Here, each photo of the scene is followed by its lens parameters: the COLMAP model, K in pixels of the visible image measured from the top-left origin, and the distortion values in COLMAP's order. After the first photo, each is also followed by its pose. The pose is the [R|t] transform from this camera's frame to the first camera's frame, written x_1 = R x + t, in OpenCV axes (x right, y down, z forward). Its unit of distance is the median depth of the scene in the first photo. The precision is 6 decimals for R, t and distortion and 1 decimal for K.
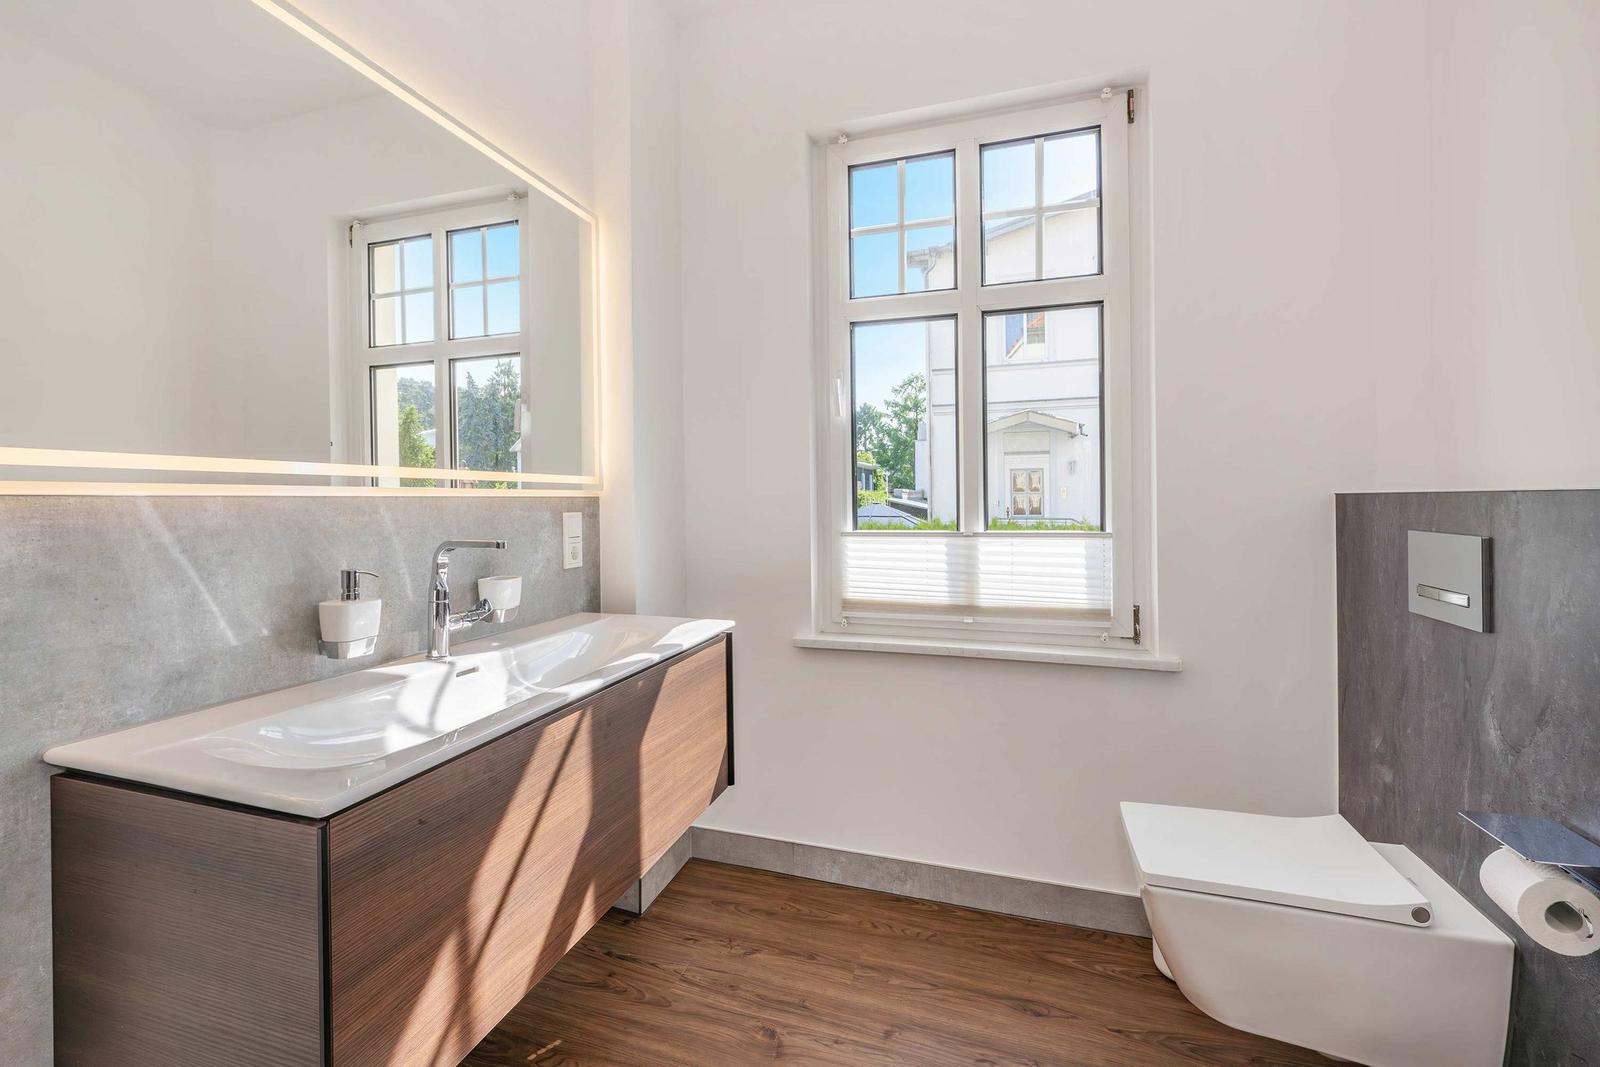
lens RADIAL K [[690.0, 0, 803.2], [0, 690.0, 439.0], [0, 0, 1]] dist [0.002160, 0.000042]
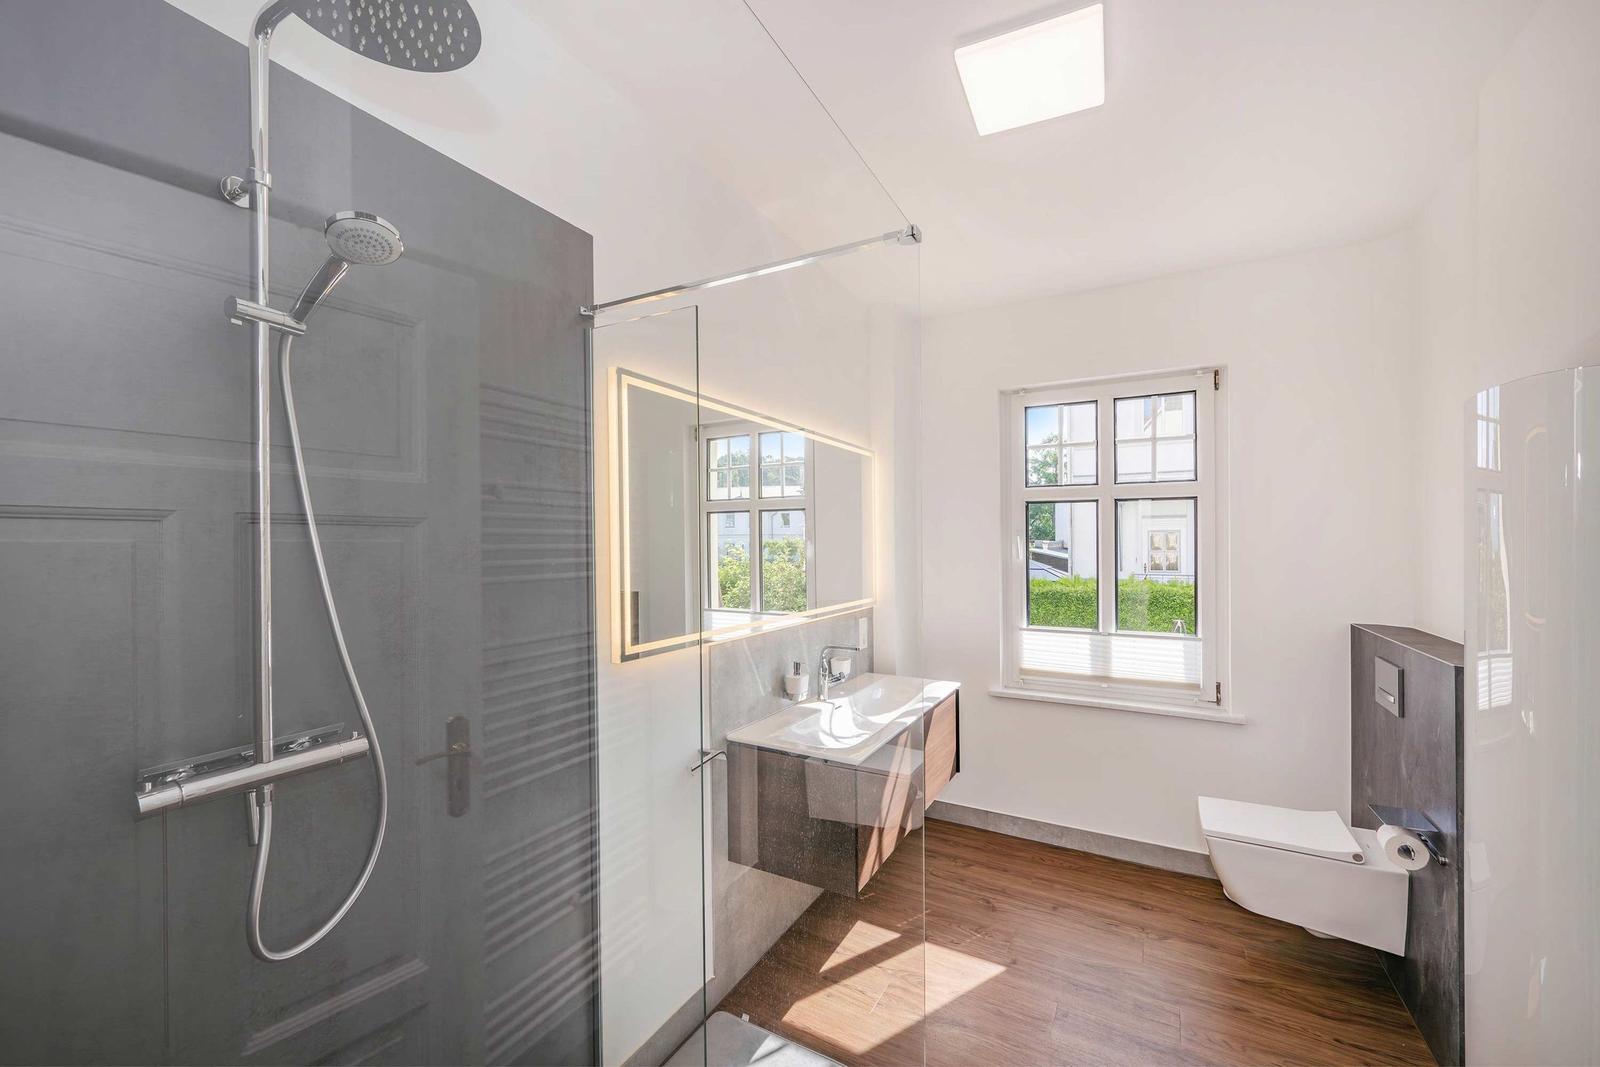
lens RADIAL K [[645.0, 0, 783.9], [0, 645.0, 531.0], [0, 0, 1]] dist [-0.001927, -0.000078]
pose [[0.973154, -0.014453, -0.229699, -0.149176], [0.034255, 0.996006, 0.082455, -0.265395], [0.227590, -0.088109, 0.969763, -0.645470]]
